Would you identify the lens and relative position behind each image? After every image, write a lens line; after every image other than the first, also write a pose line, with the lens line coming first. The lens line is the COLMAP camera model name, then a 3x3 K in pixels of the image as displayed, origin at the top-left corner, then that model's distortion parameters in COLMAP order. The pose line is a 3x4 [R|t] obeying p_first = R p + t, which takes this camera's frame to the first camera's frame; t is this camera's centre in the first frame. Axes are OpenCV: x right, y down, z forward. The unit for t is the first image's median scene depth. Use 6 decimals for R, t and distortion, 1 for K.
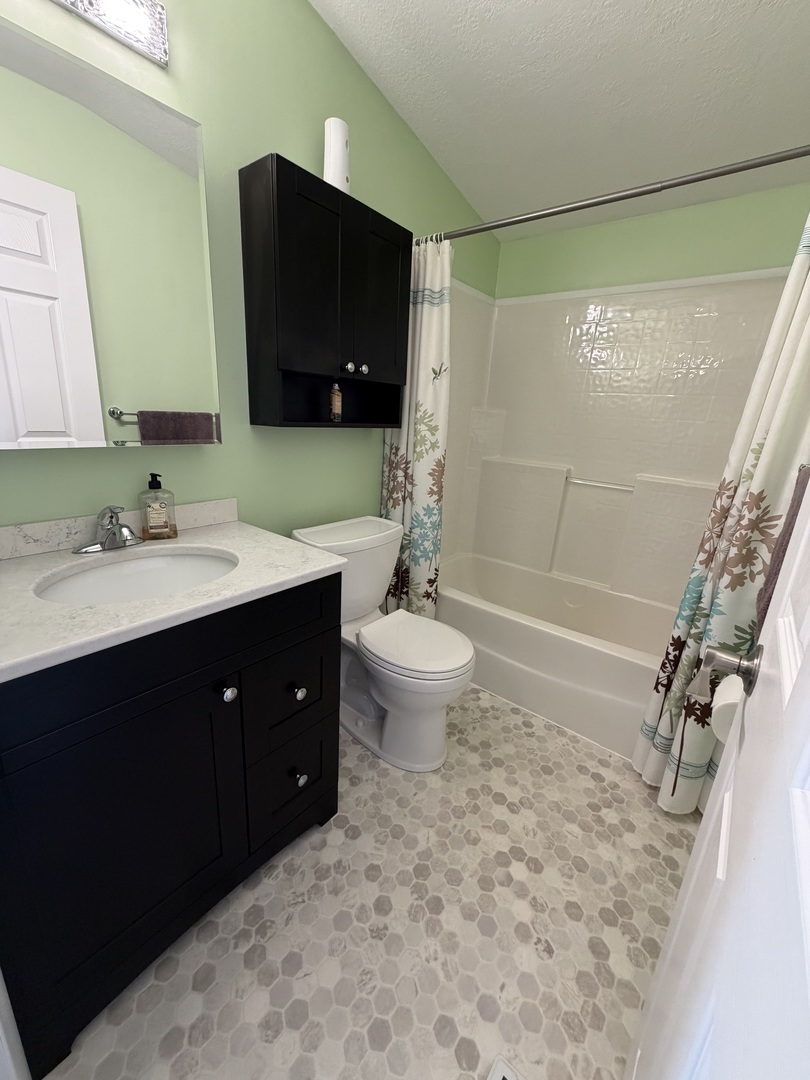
lens RADIAL K [[427.8, 0, 409.5], [0, 427.8, 517.6], [0, 0, 1]] dist [-0.000227, 0.000556]
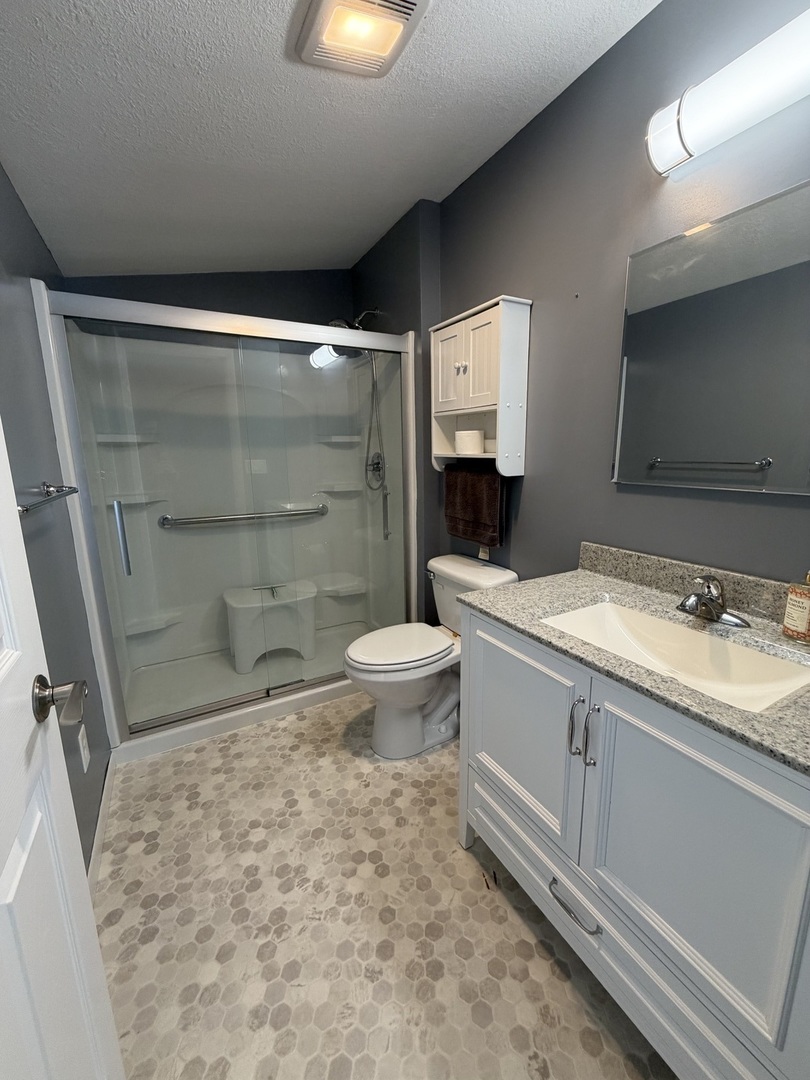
lens RADIAL K [[434.3, 0, 405.0], [0, 434.3, 540.0], [0, 0, 1]] dist [-0.000284, 0.000597]
pose [[0.918593, -0.006818, -0.395146, 0.398527], [-0.015364, 0.998479, -0.052946, 0.012767], [0.394906, 0.054707, 0.917091, 0.046795]]
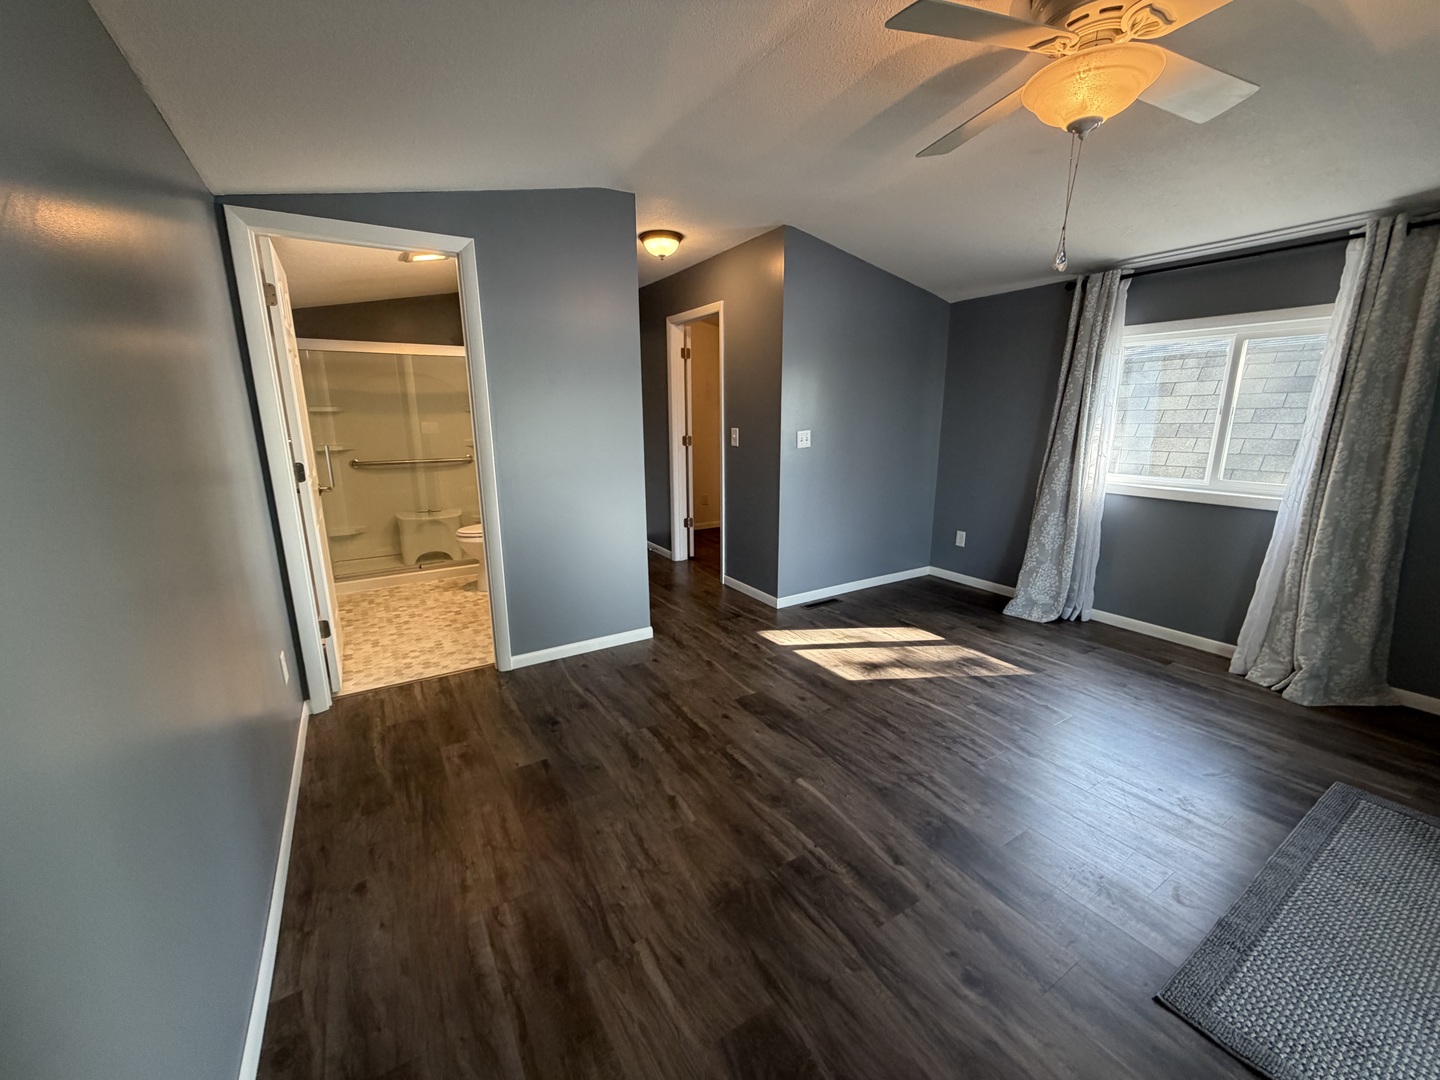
lens RADIAL K [[570.4, 0, 720.0], [0, 570.4, 540.0], [0, 0, 1]] dist [-0.000227, 0.000556]
pose [[0.942522, 0.008944, -0.334023, 0.950242], [-0.020761, 0.999278, -0.031826, 0.136560], [0.333497, 0.036931, 0.942027, -0.378303]]
